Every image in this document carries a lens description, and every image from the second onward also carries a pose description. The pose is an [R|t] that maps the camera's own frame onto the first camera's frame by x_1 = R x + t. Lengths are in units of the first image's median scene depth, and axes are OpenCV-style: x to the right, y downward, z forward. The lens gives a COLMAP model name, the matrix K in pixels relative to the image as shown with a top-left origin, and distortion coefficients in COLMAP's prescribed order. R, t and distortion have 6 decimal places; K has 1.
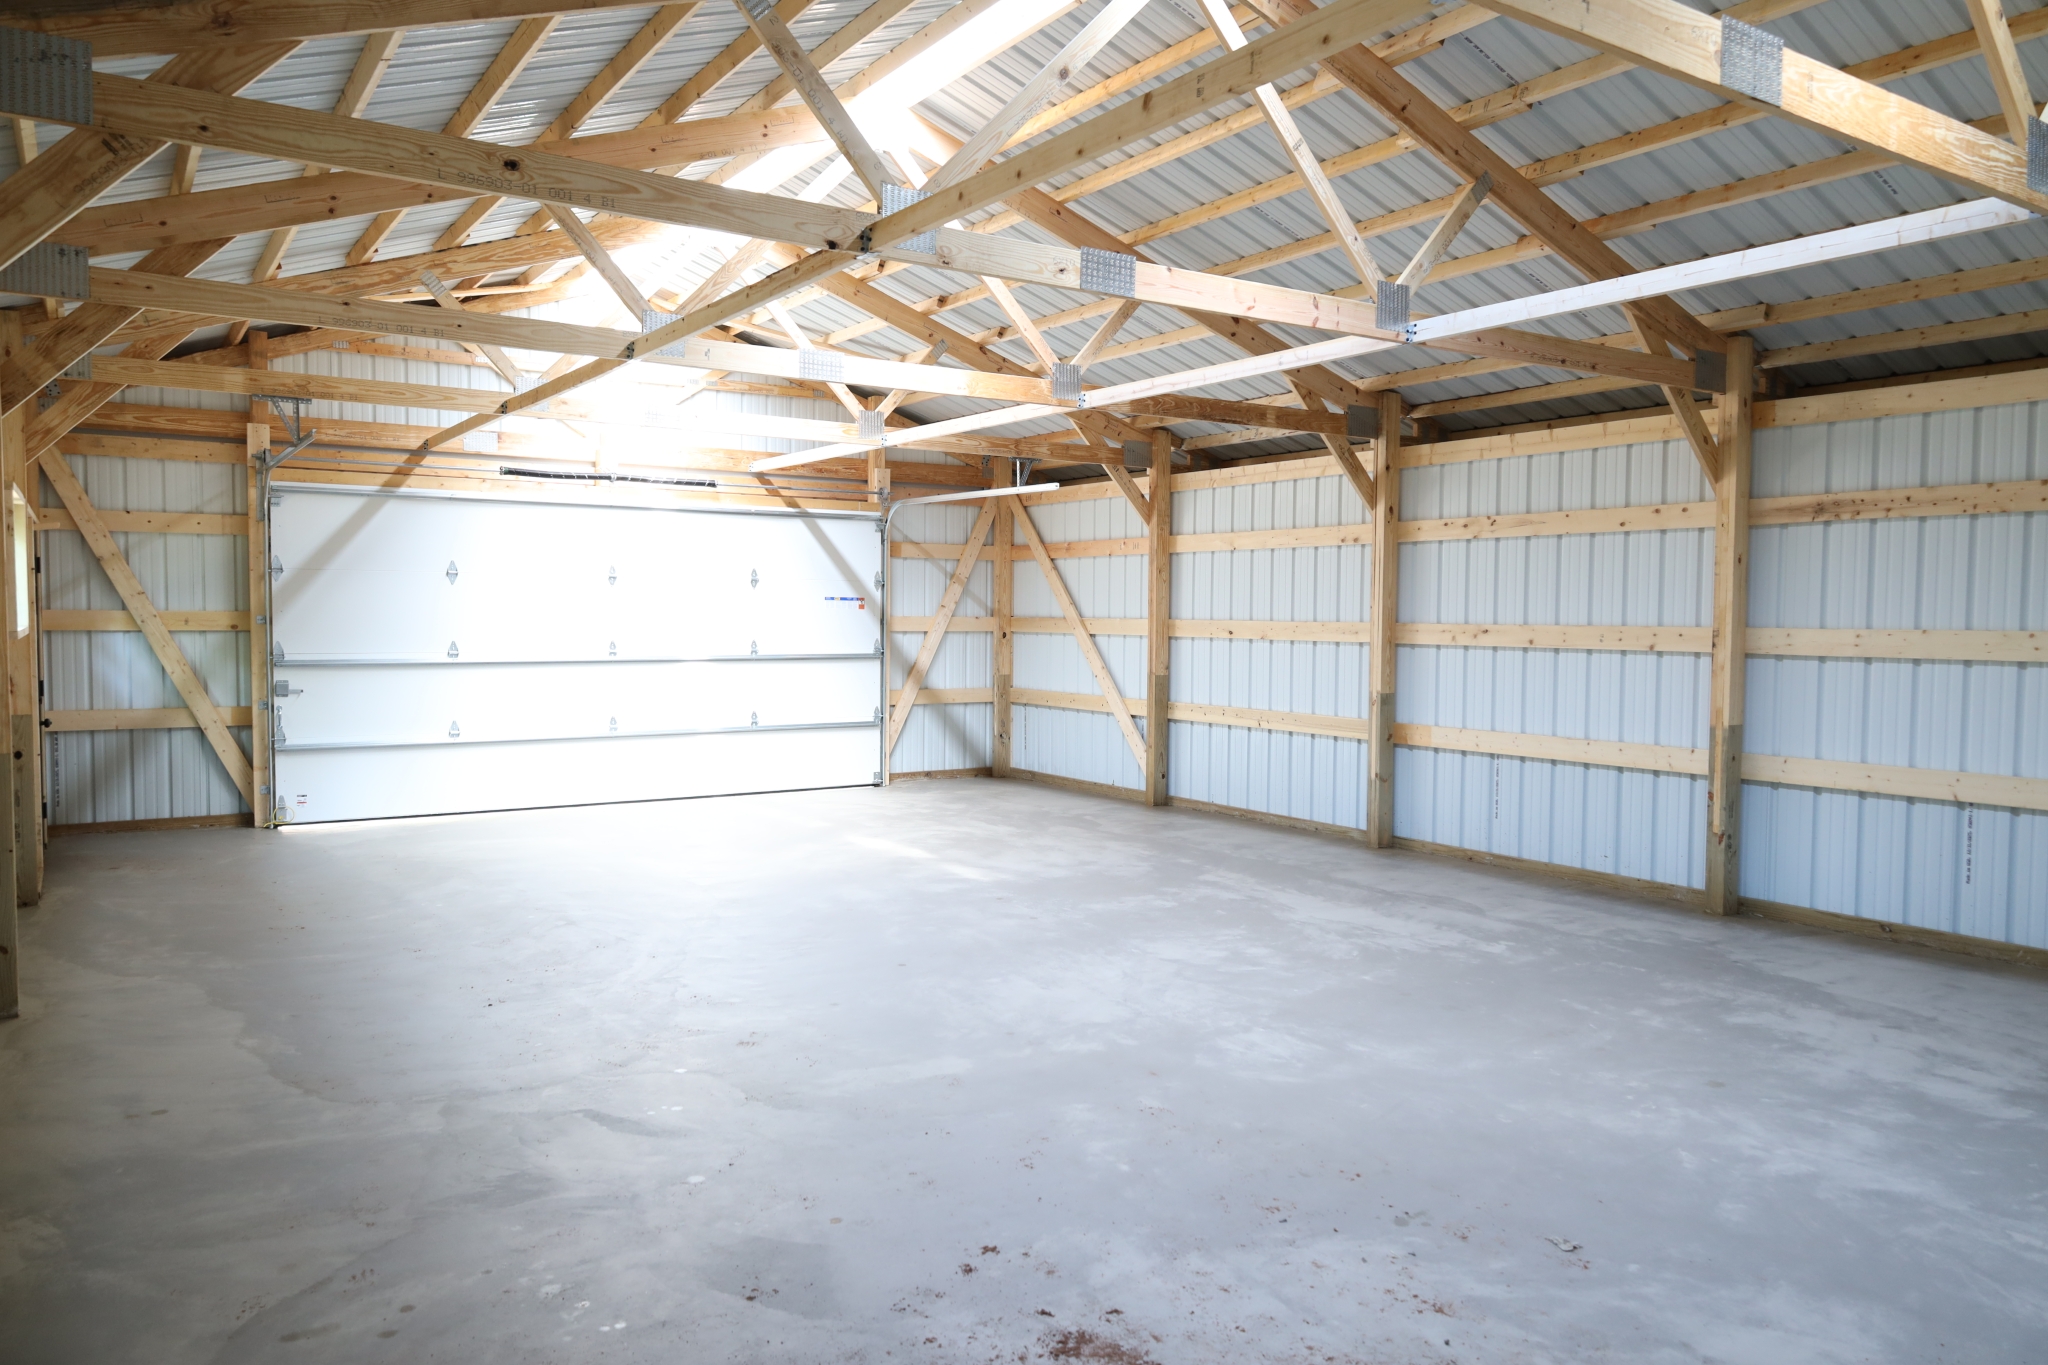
lens RADIAL K [[1404.8, 0, 1029.3], [0, 1404.8, 688.2], [0, 0, 1]] dist [-0.007574, 0.001855]
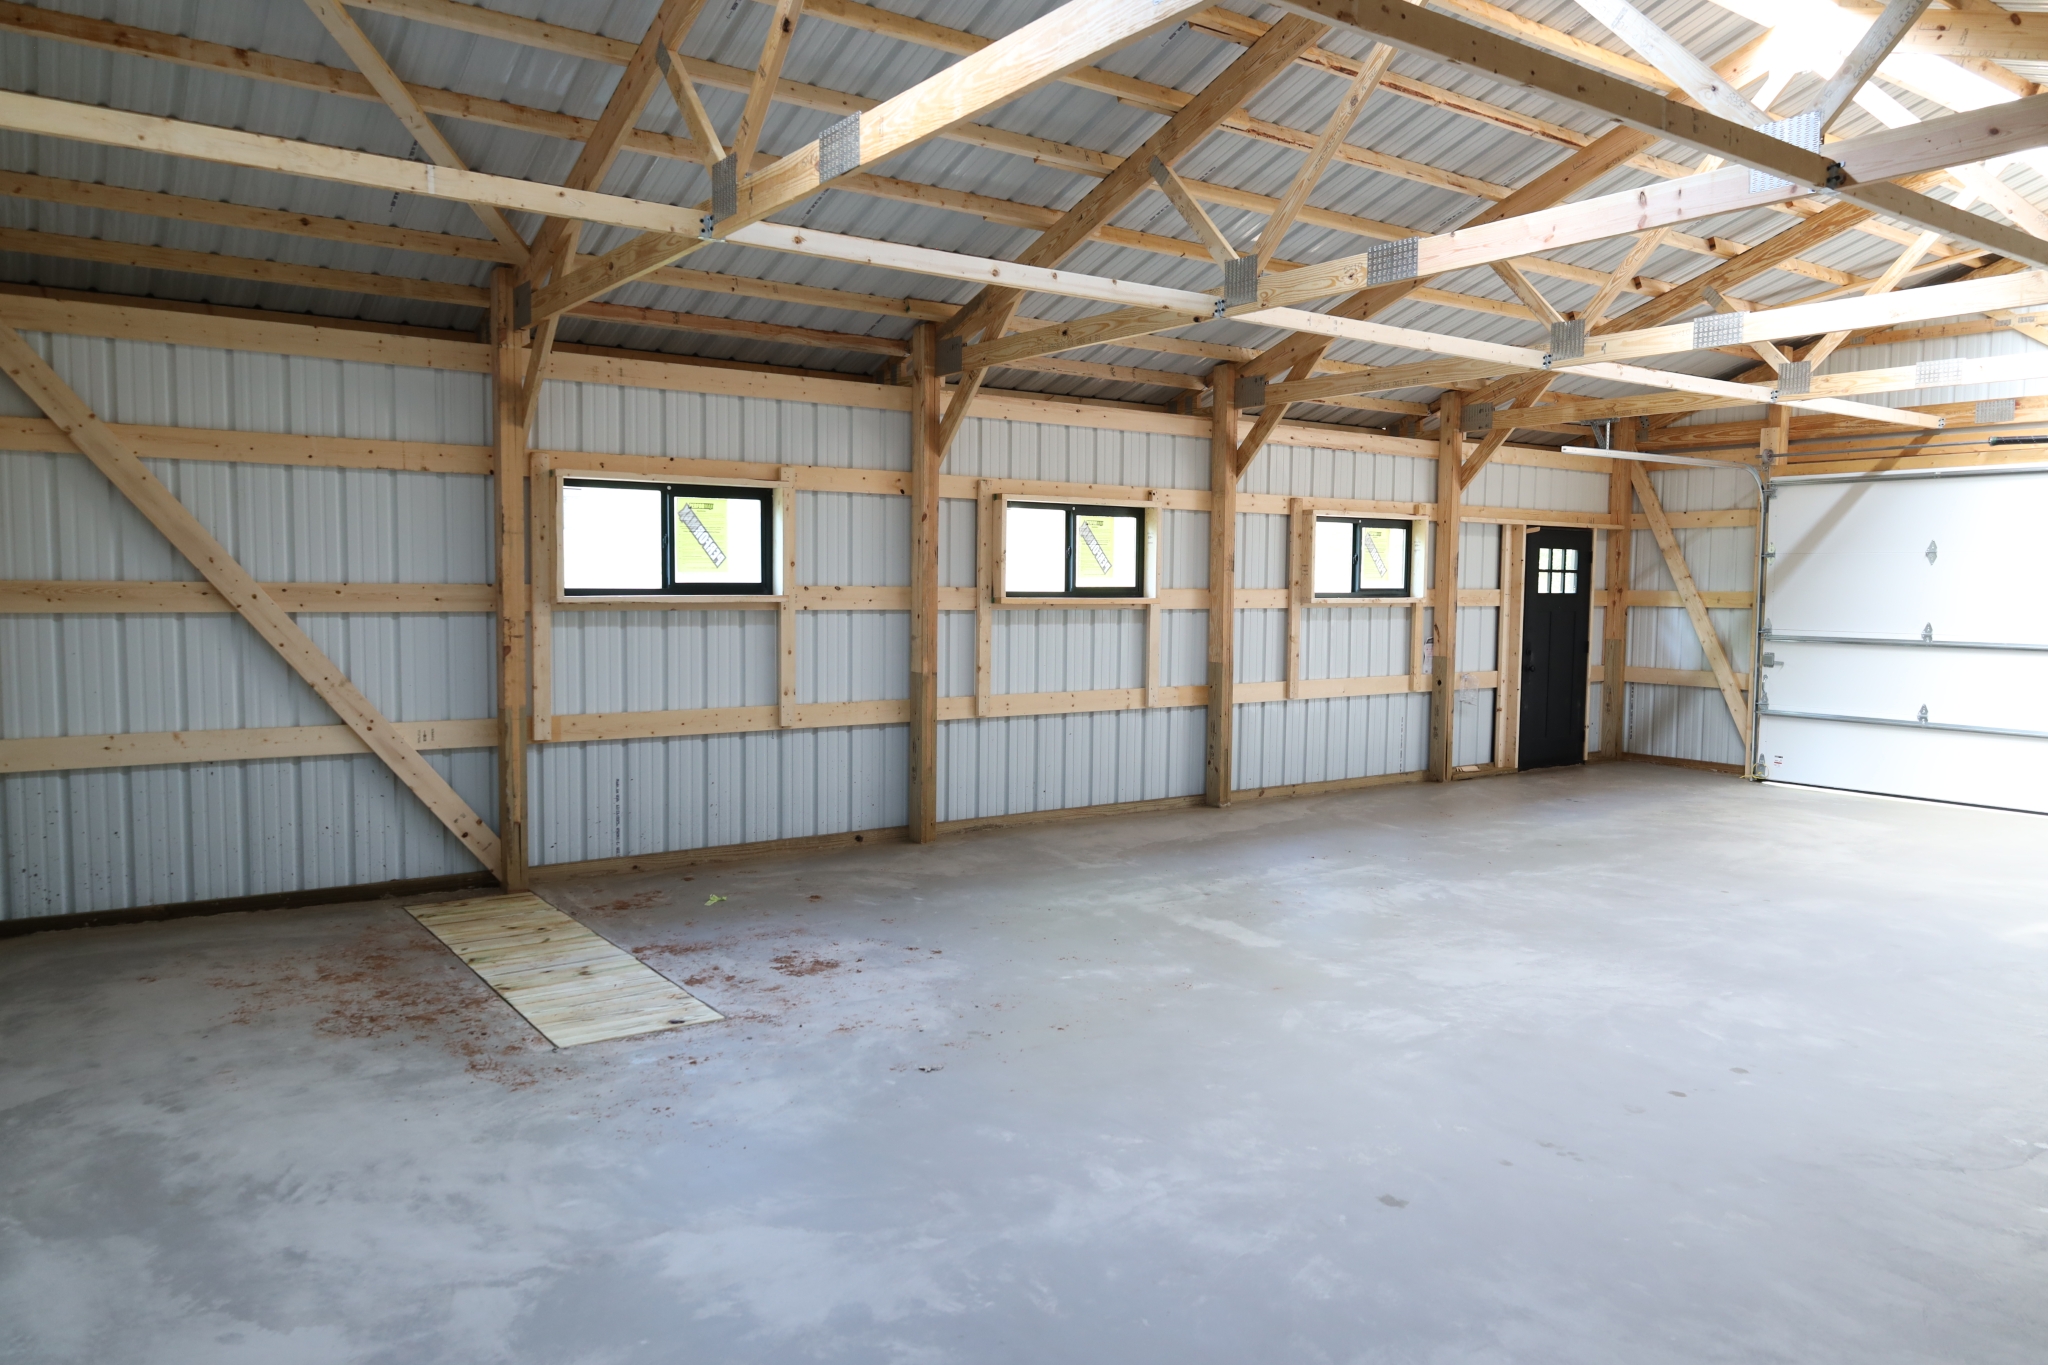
lens RADIAL K [[1404.8, 0, 1021.1], [0, 1404.8, 682.5], [0, 0, 1]] dist [-0.007574, 0.001855]
pose [[0.023713, 0.065218, -0.997589, 0.935074], [-0.065086, 0.995854, 0.063558, -0.022674], [0.997598, 0.063422, 0.027860, 0.585474]]
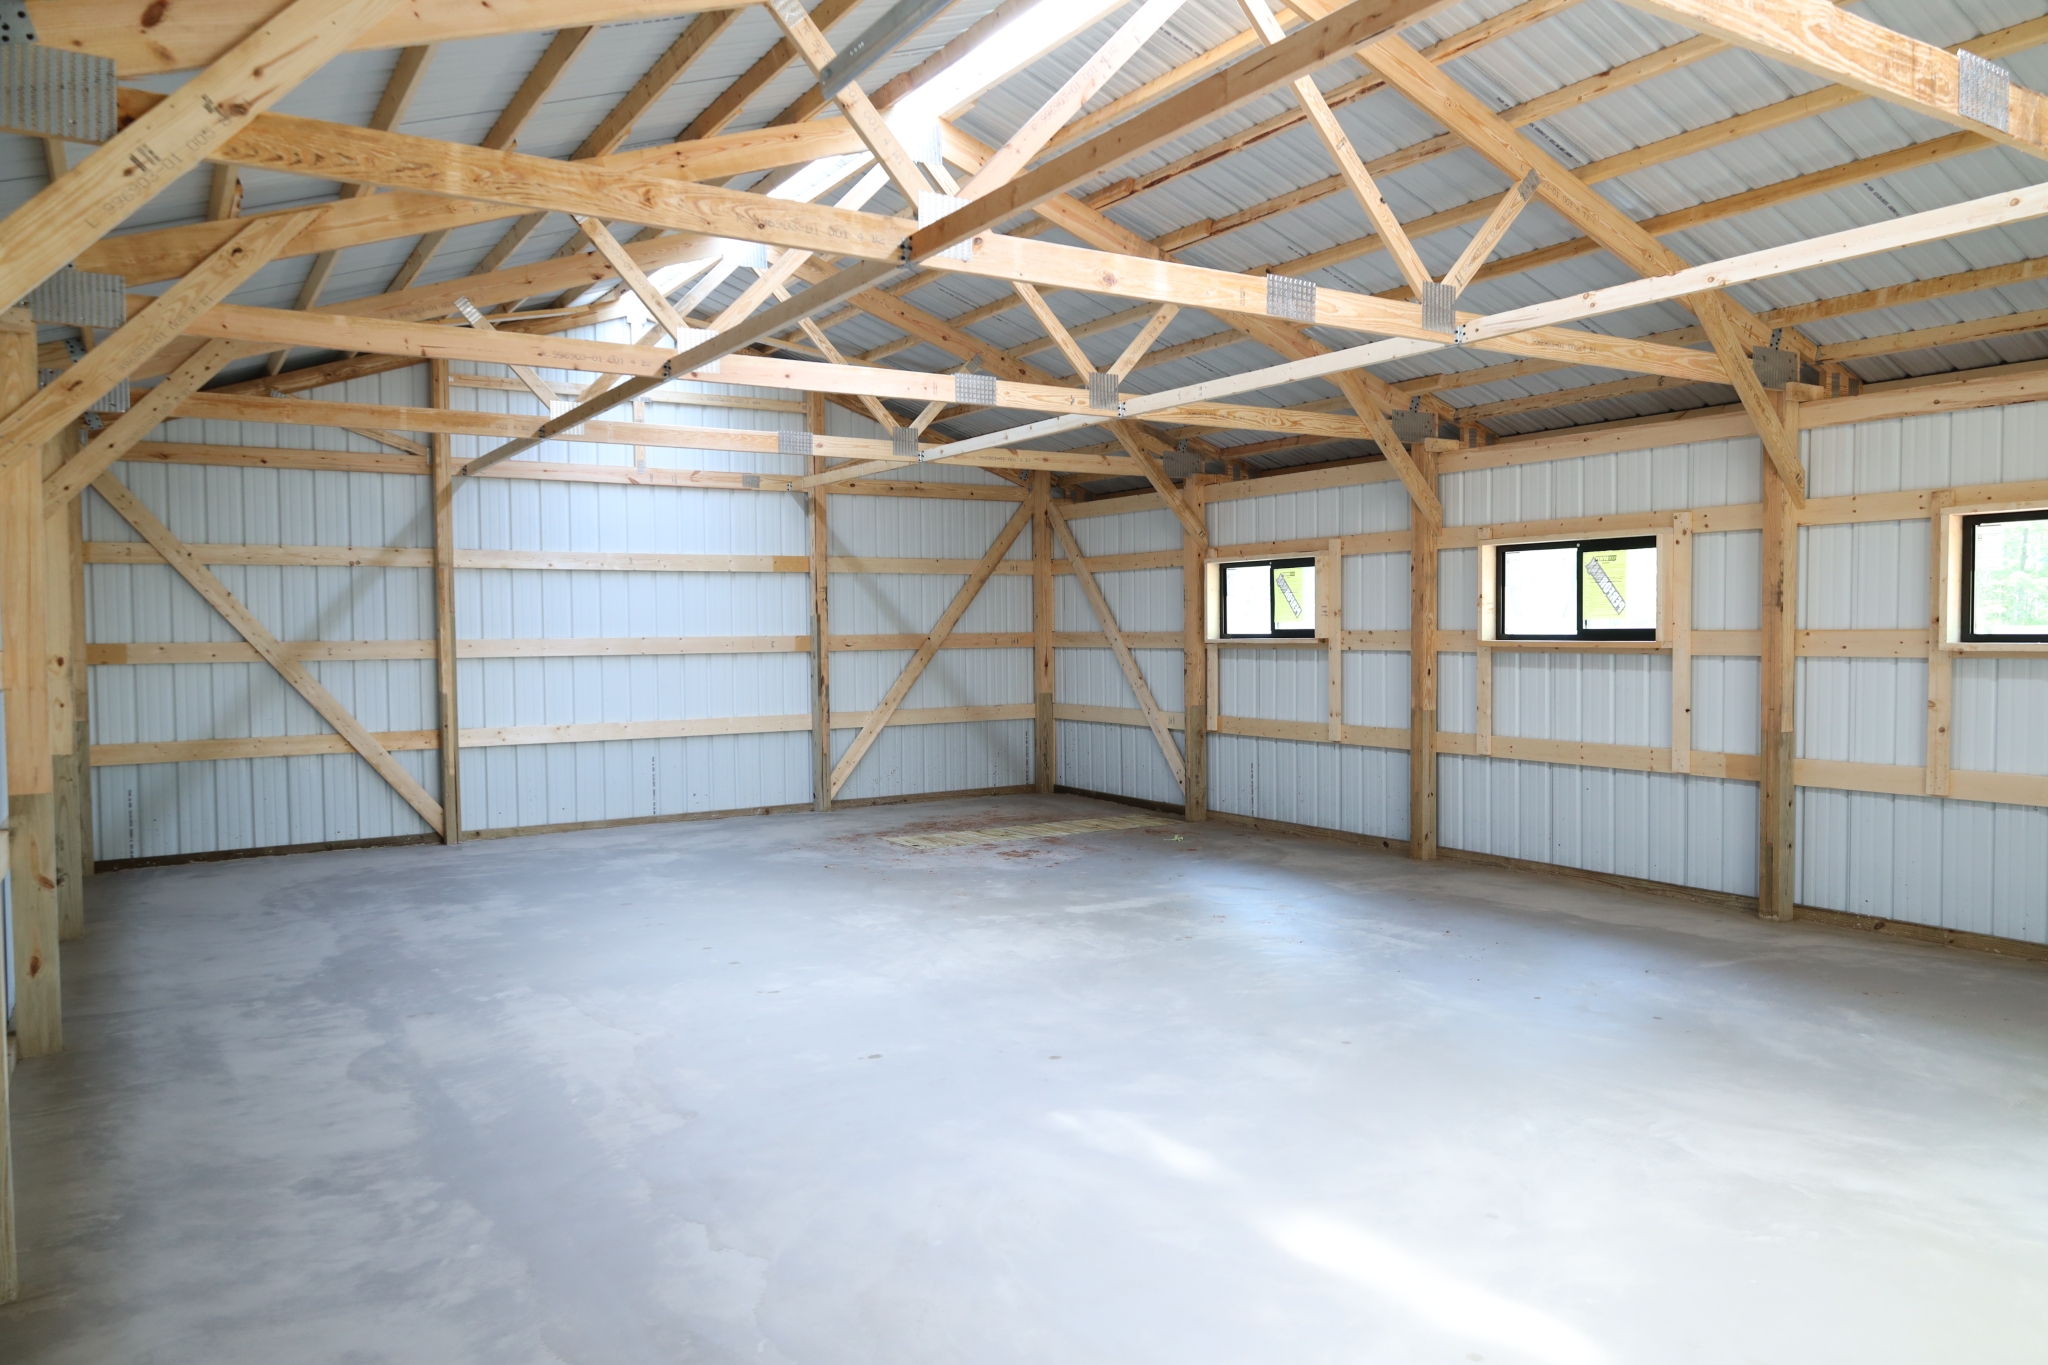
lens RADIAL K [[1404.8, 0, 1027.2], [0, 1404.8, 684.1], [0, 0, 1]] dist [-0.007574, 0.001855]
pose [[-0.999785, 0.000029, 0.020733, 0.014742], [0.002007, 0.995438, 0.095388, -0.106623], [-0.020636, 0.095409, -0.995224, 1.978703]]
